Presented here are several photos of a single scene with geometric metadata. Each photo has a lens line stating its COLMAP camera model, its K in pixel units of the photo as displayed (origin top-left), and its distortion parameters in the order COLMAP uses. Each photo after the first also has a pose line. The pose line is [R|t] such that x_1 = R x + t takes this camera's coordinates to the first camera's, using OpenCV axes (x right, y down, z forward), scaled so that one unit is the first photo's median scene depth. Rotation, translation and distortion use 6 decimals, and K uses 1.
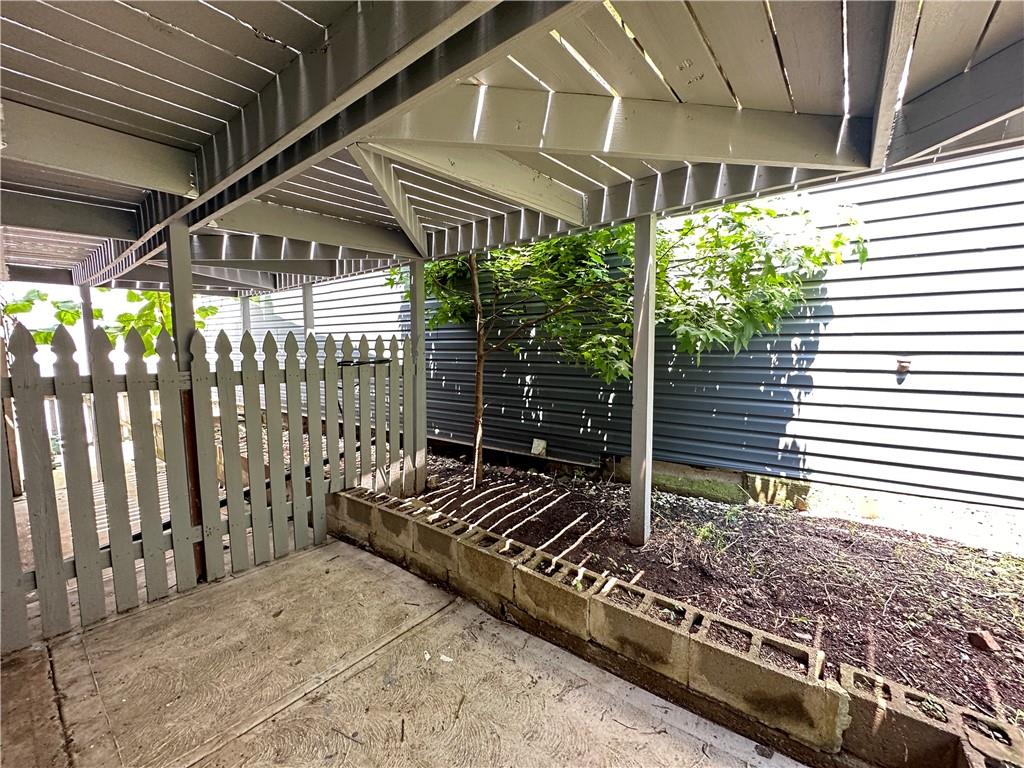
lens RADIAL K [[407.5, 0, 515.6], [0, 407.5, 379.6], [0, 0, 1]] dist [-0.002632, -0.000137]
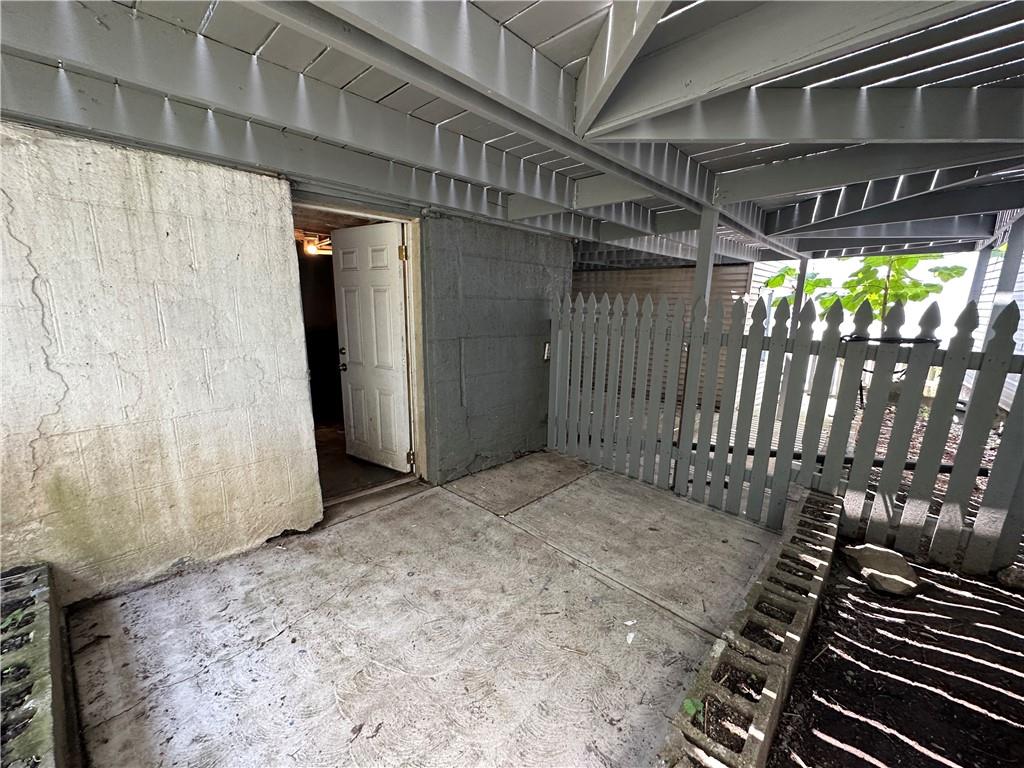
lens RADIAL K [[407.5, 0, 515.4], [0, 407.5, 388.0], [0, 0, 1]] dist [-0.002632, -0.000137]
pose [[-0.074913, 0.199922, -0.976944, 0.450413], [-0.115233, 0.971398, 0.207624, -0.039393], [0.990510, 0.128130, -0.049733, 0.467200]]
